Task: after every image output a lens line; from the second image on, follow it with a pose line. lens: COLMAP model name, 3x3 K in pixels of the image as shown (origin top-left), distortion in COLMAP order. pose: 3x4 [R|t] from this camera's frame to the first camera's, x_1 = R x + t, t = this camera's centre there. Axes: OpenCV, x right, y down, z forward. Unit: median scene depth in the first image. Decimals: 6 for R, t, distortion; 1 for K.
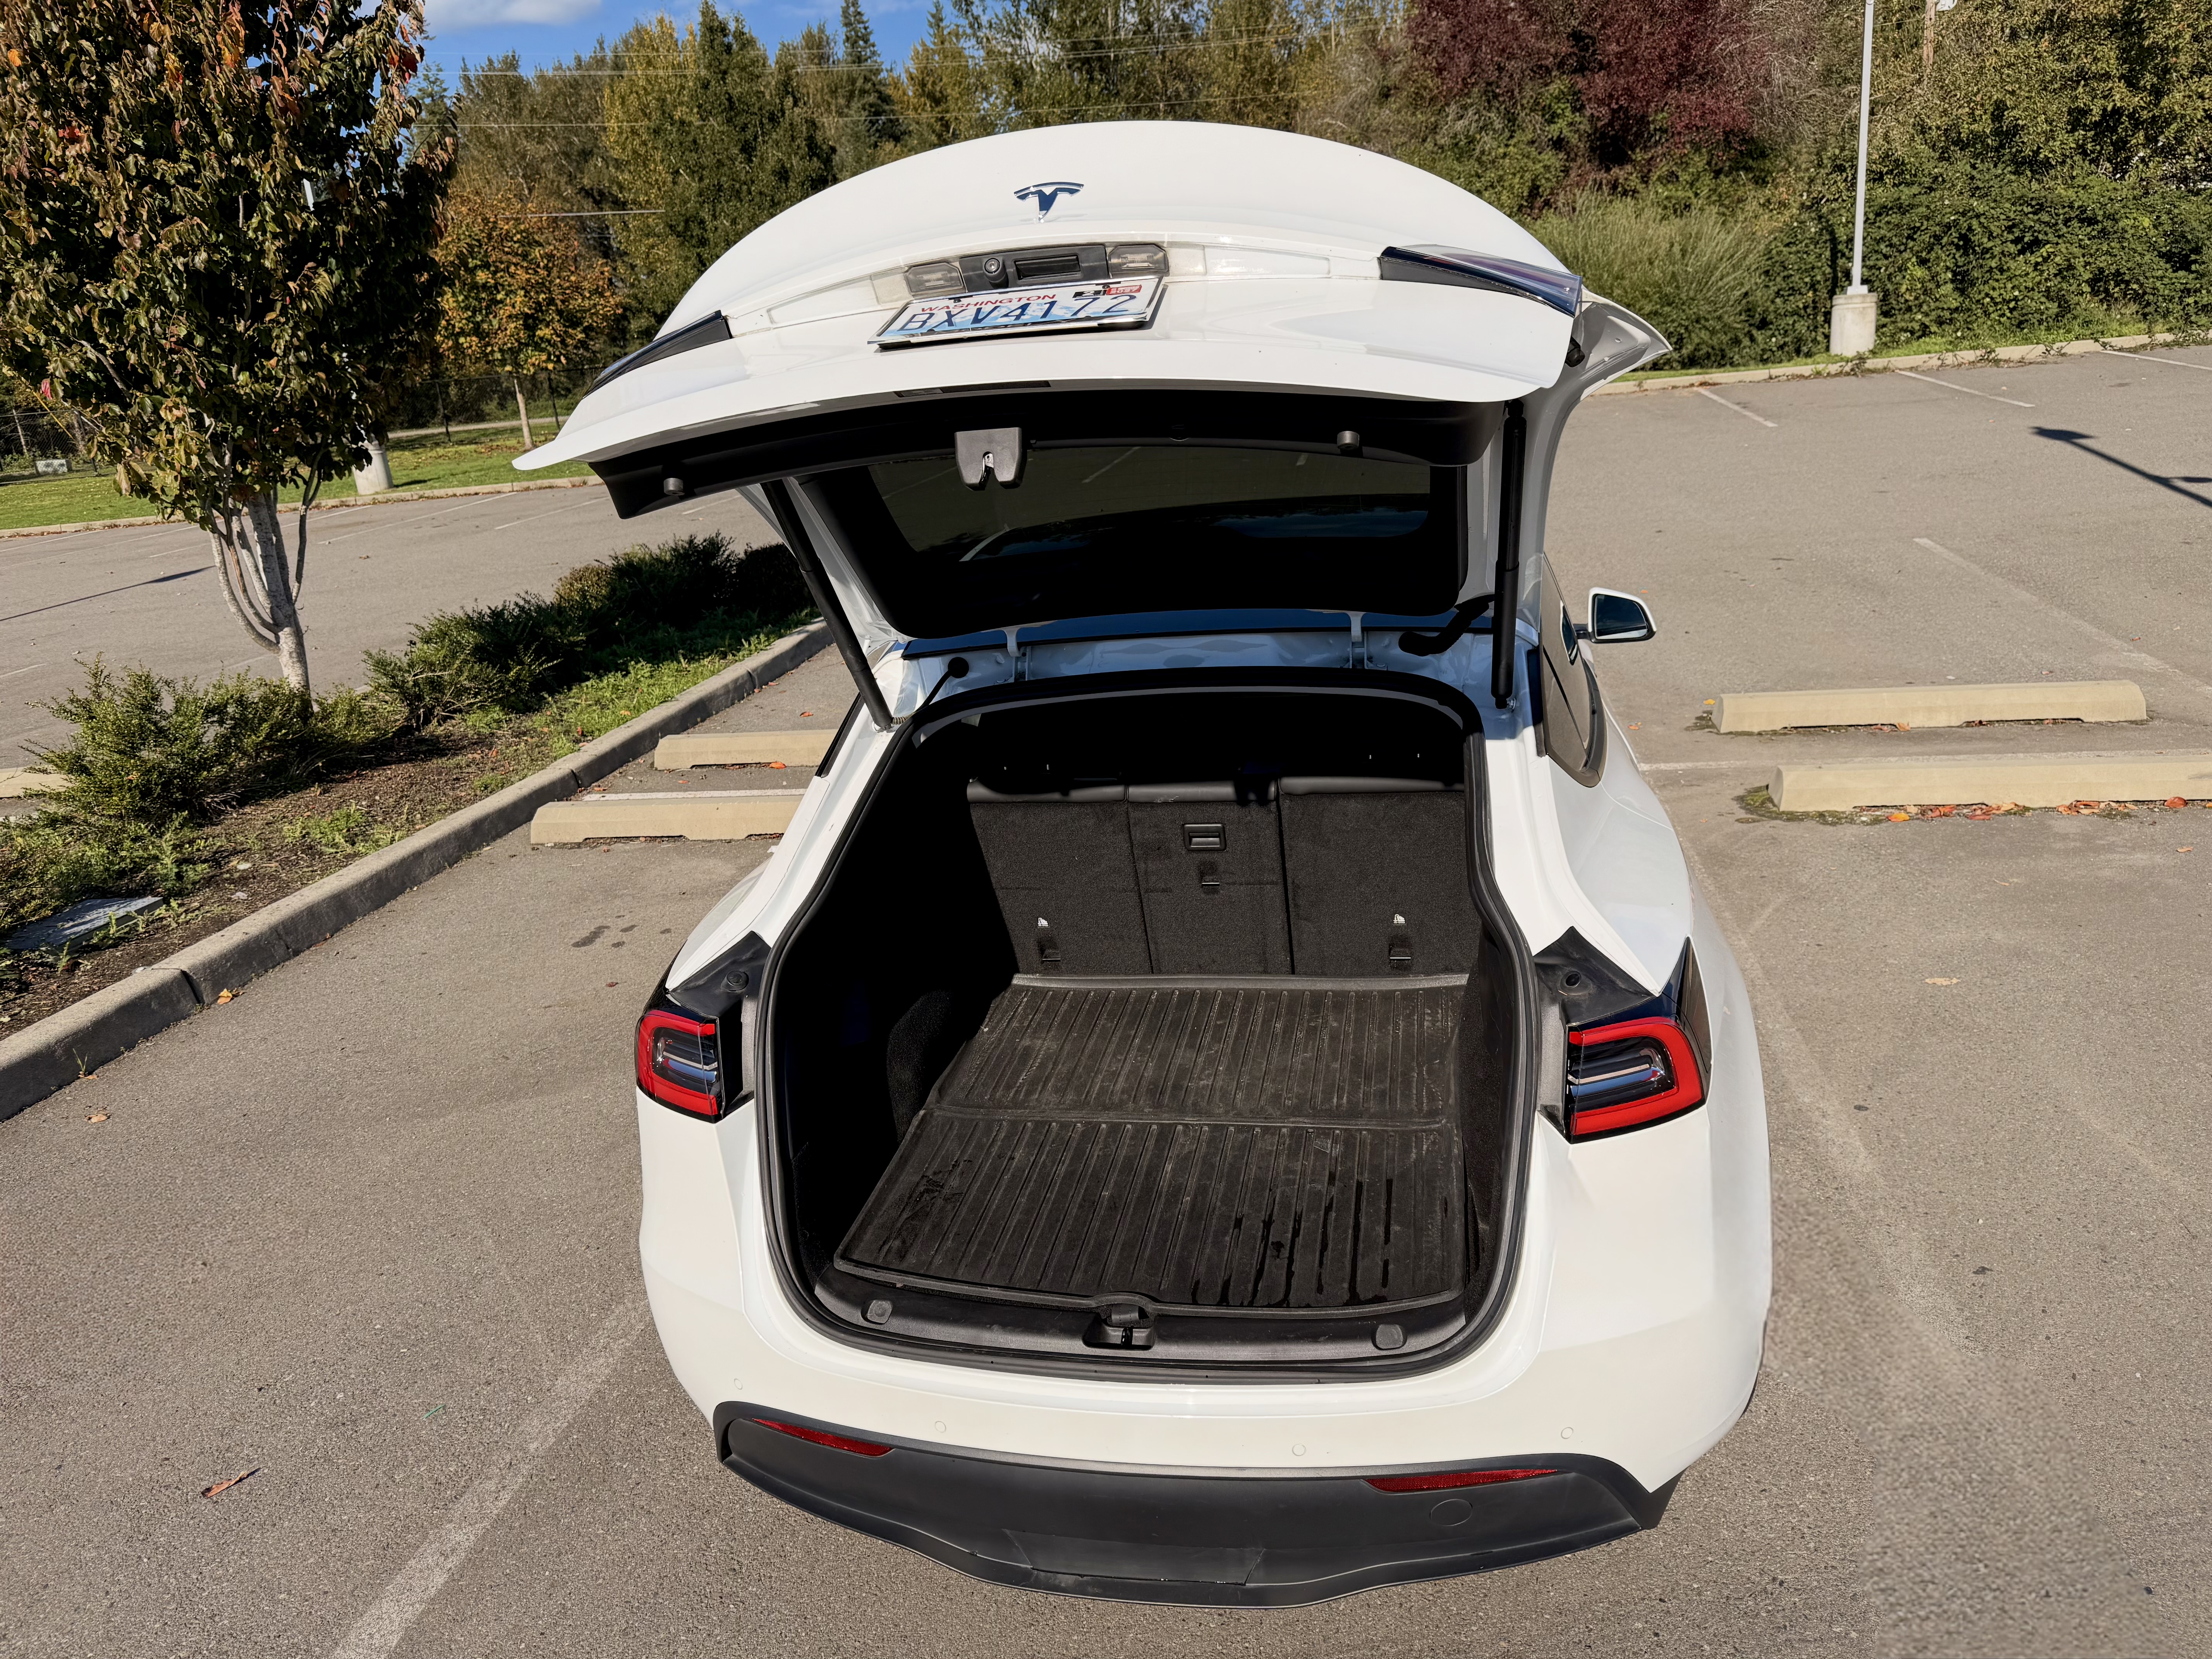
lens RADIAL K [[1564.4, 0, 1122.8], [0, 1564.4, 835.7], [0, 0, 1]] dist [0.021645, -0.025624]
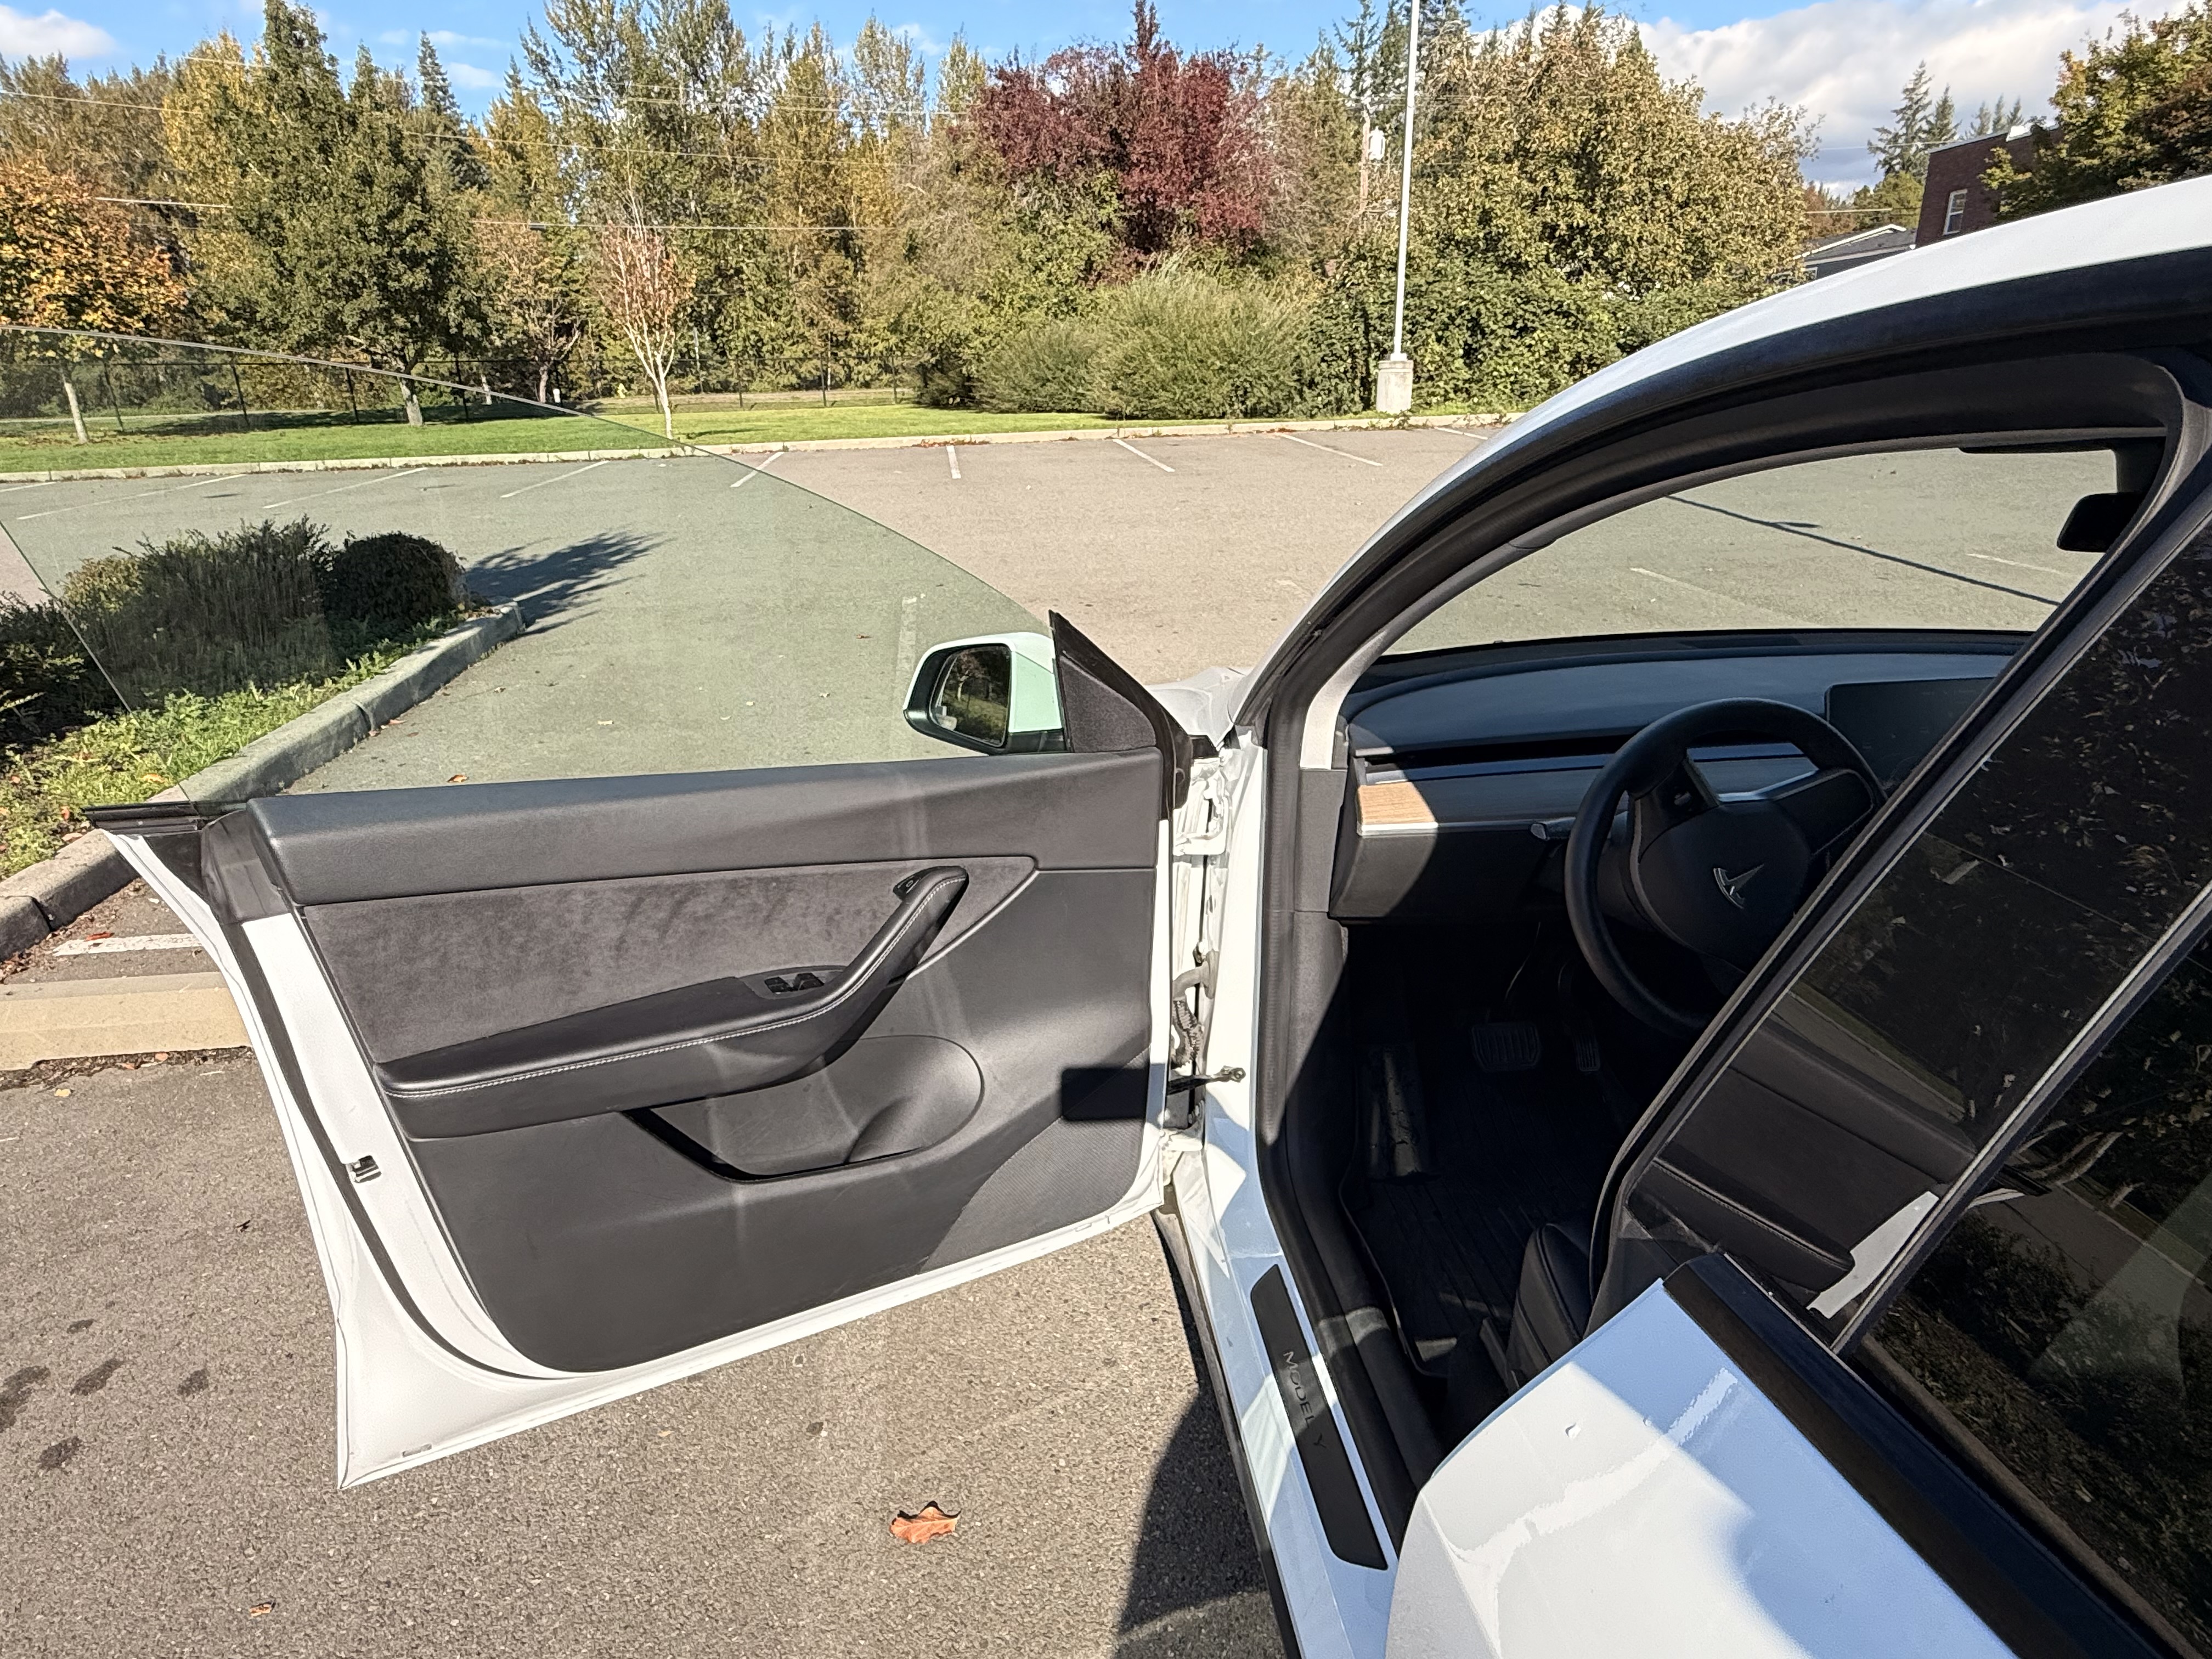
lens RADIAL K [[1260.7, 0, 1084.1], [0, 1260.7, 838.9], [0, 0, 1]] dist [-0.001734, 0.000753]
pose [[0.957915, -0.036135, 0.284769, -0.039263], [0.028125, 0.999087, 0.032169, -0.024106], [-0.285671, -0.022806, 0.958056, 0.156023]]
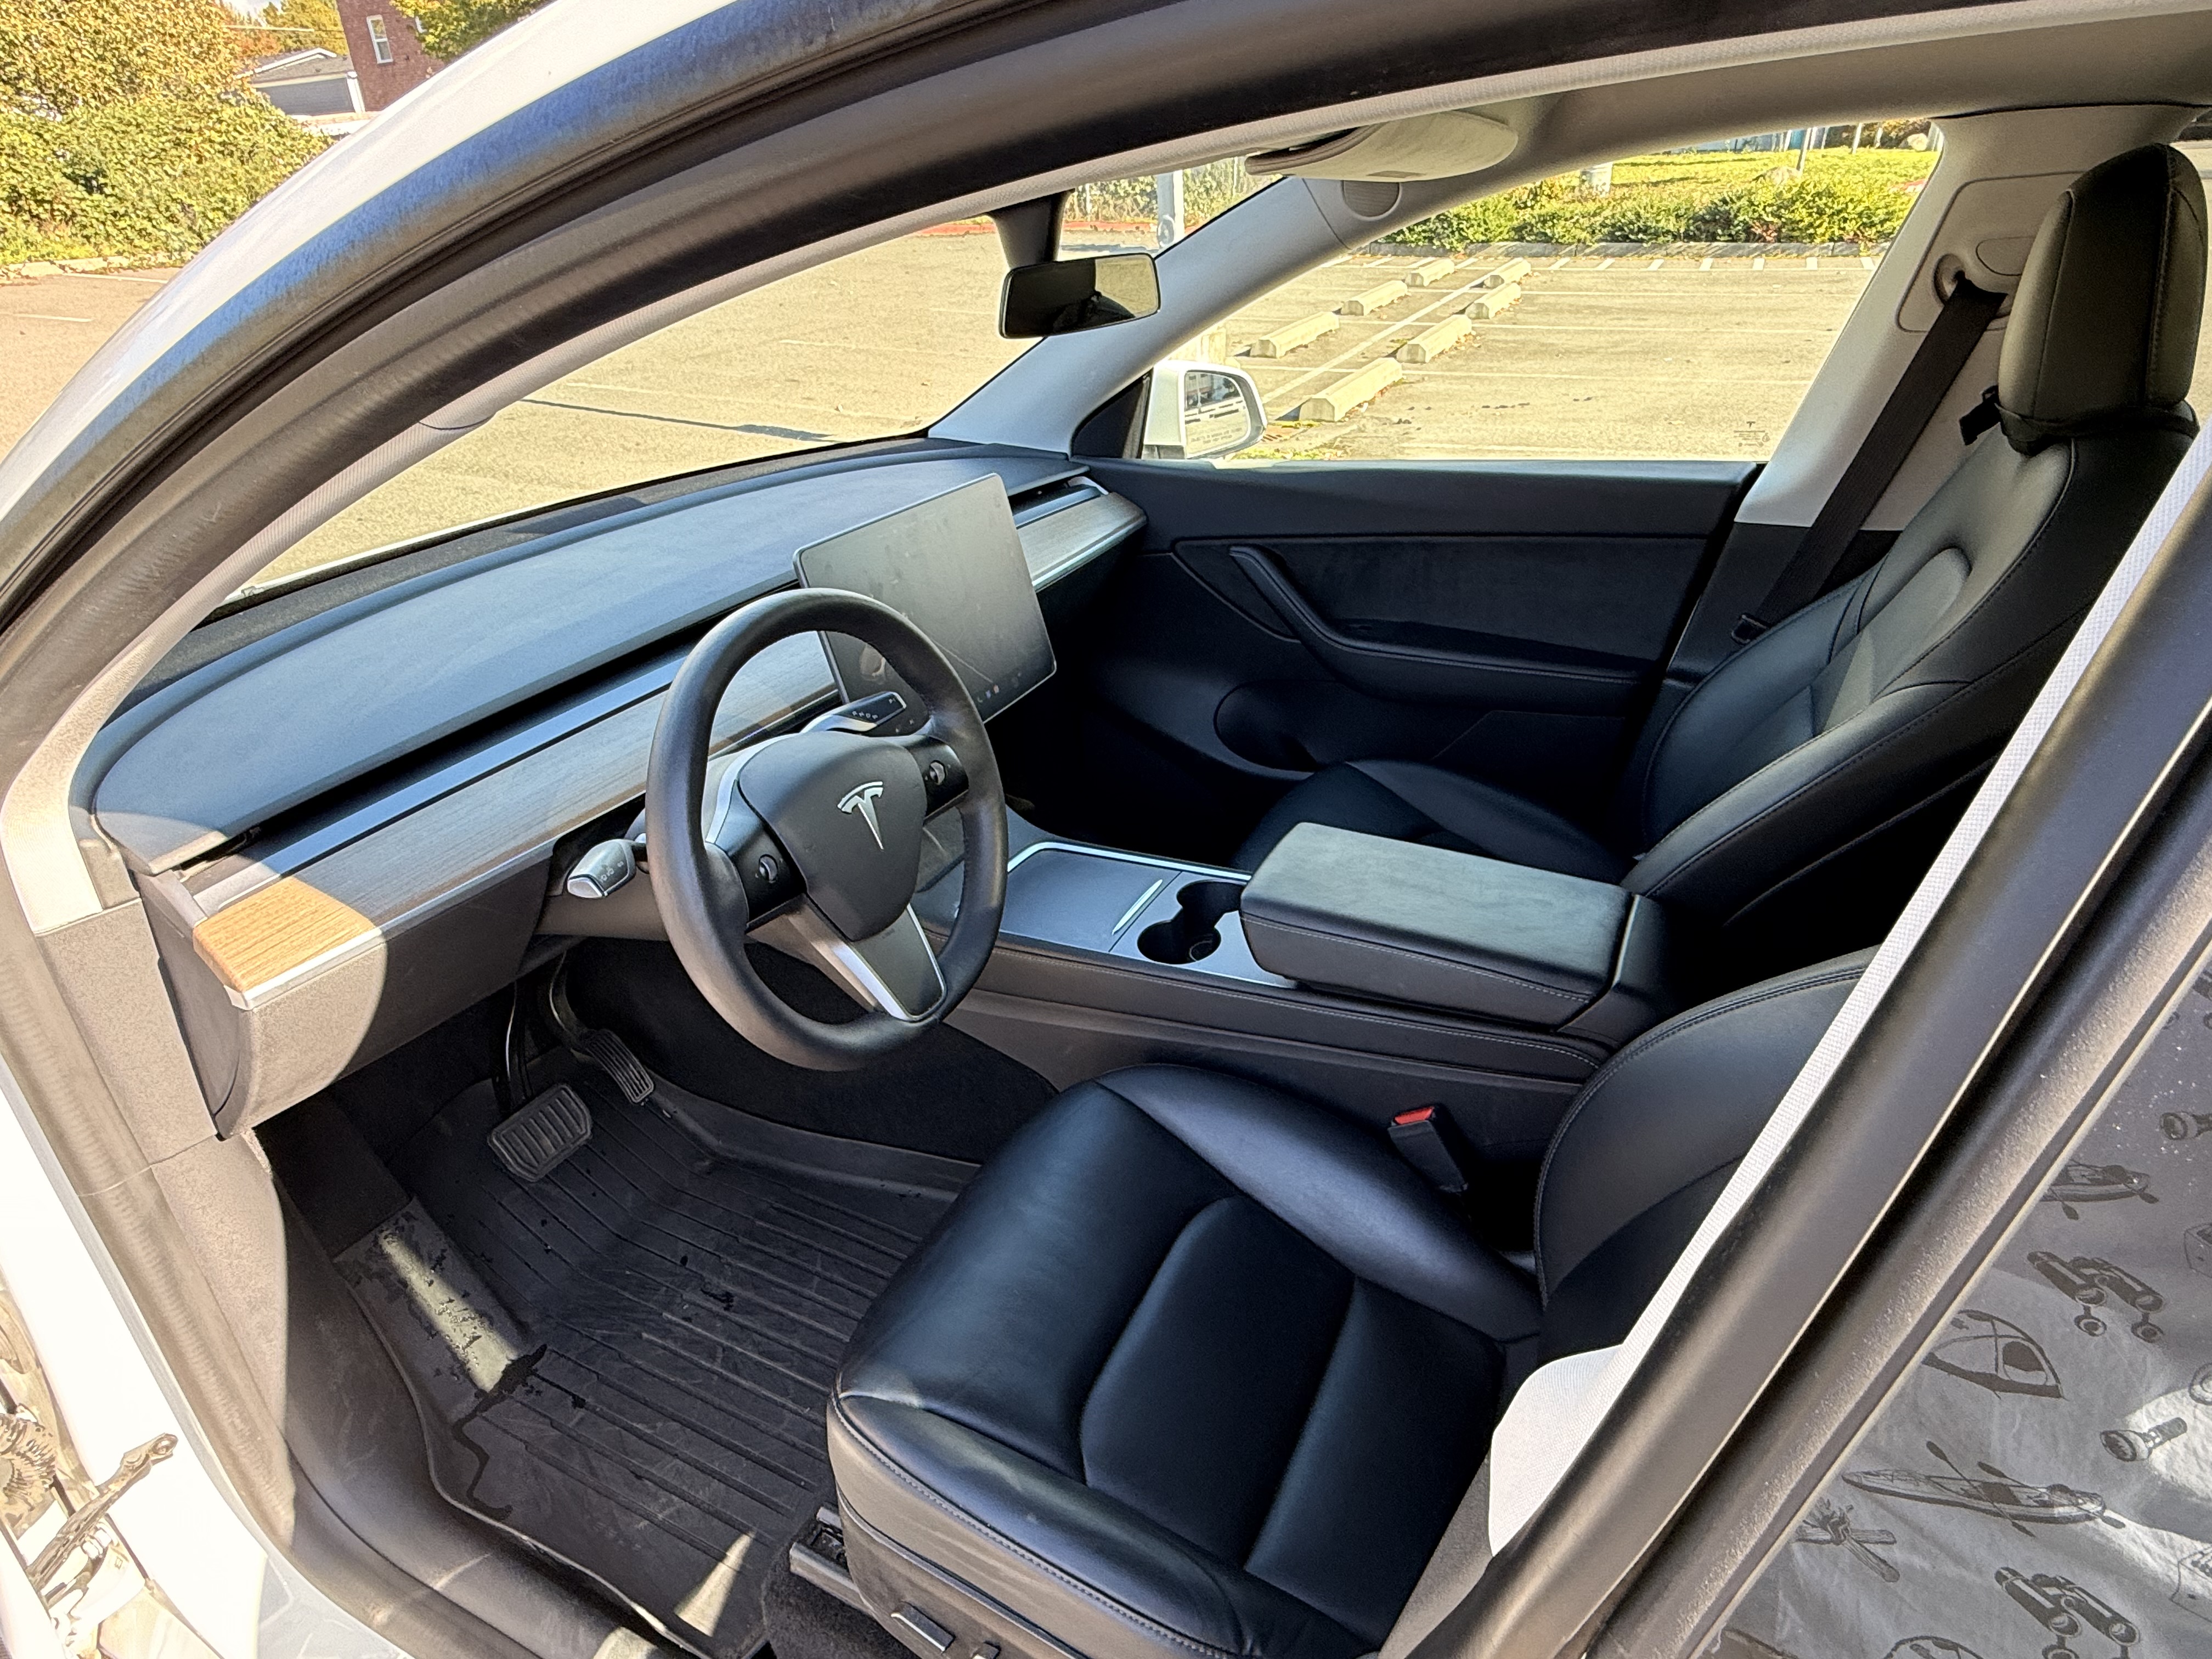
lens RADIAL K [[1260.7, 0, 1091.8], [0, 1260.7, 843.9], [0, 0, 1]] dist [-0.001734, 0.000753]
pose [[0.276998, -0.380659, 0.882253, -0.029886], [0.294289, 0.907666, 0.299226, -0.029382], [-0.914694, 0.176753, 0.363446, 0.178812]]
